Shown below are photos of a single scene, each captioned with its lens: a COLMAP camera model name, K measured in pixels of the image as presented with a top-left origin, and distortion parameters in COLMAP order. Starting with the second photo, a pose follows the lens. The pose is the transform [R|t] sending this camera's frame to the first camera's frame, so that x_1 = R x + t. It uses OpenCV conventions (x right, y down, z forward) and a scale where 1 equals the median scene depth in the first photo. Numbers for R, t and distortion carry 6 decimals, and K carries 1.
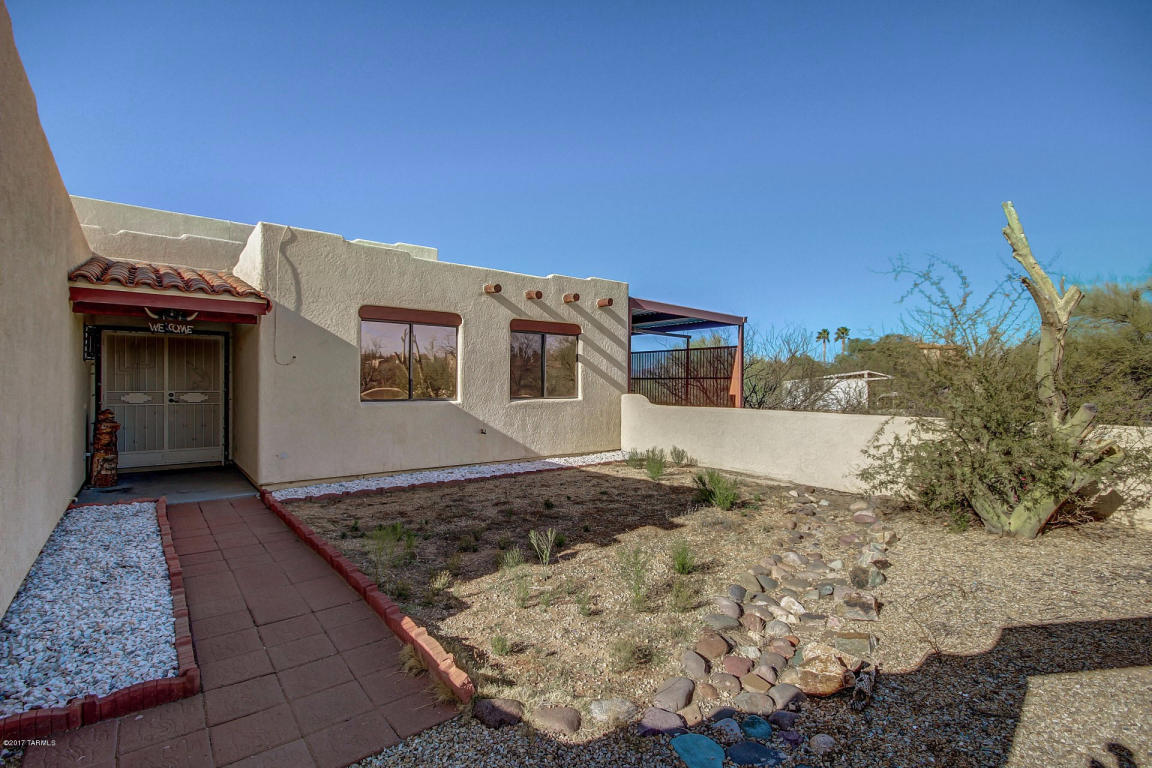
lens RADIAL K [[537.3, 0, 583.1], [0, 537.3, 386.5], [0, 0, 1]] dist [0.003623, -0.000466]
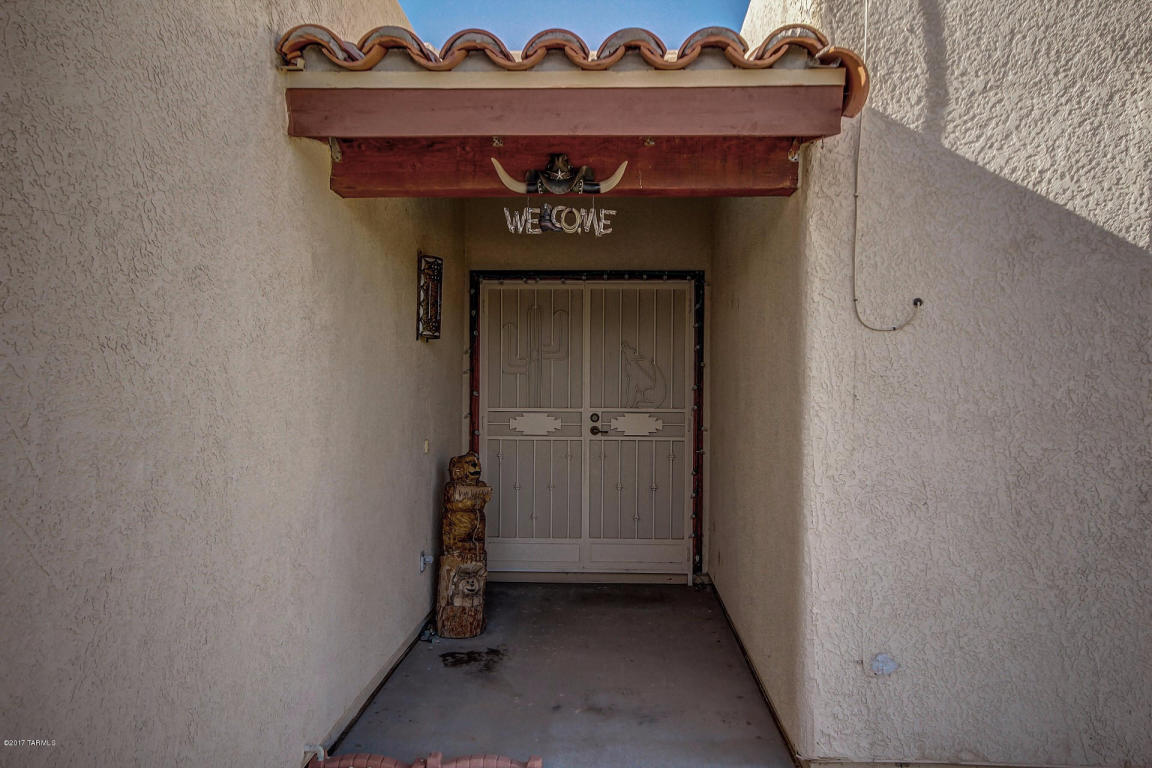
lens RADIAL K [[791.7, 0, 576.4], [0, 791.7, 384.6], [0, 0, 1]] dist [-0.000747, 0.000269]
pose [[0.747810, -0.000254, -0.663913, -0.333053], [-0.004698, 0.999973, -0.005675, -0.008092], [0.663896, 0.007363, 0.747789, 0.488402]]
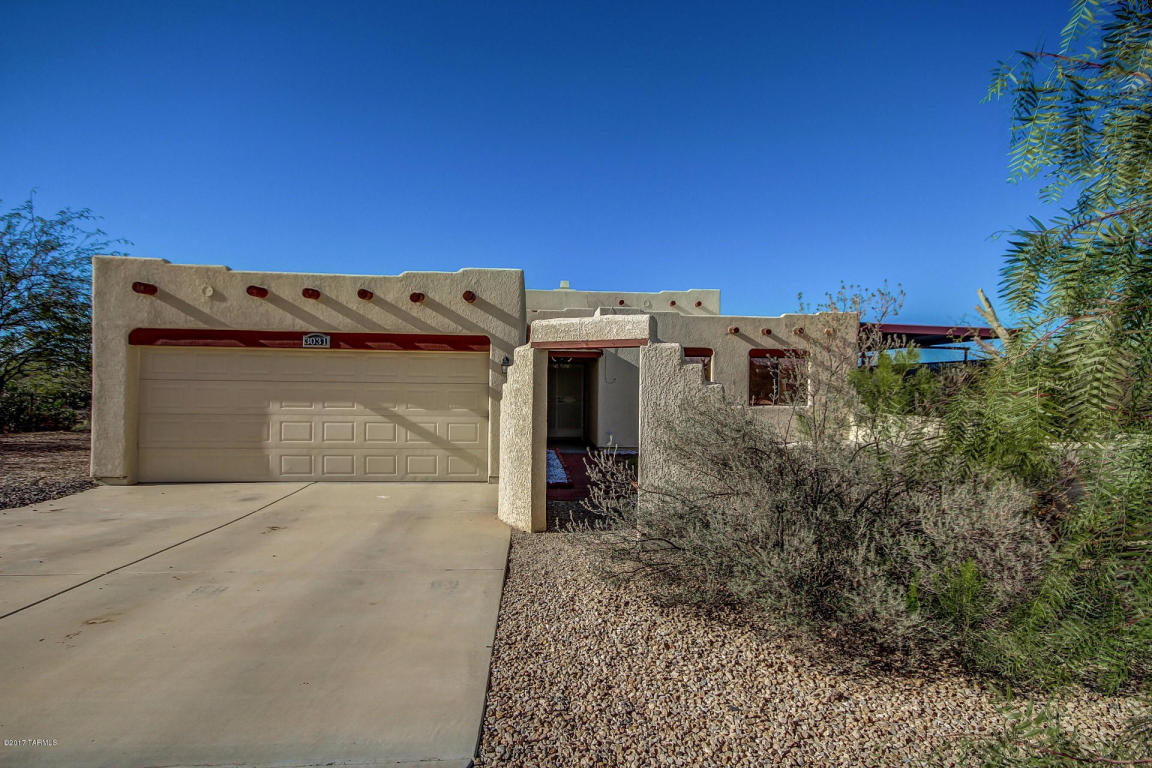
lens RADIAL K [[598.5, 0, 580.4], [0, 598.5, 387.6], [0, 0, 1]] dist [0.004537, 0.000175]
pose [[0.825951, 0.006173, -0.563708, 0.417394], [-0.009988, 0.999943, -0.003684, -0.013672], [0.563653, 0.008673, 0.825966, -0.605755]]
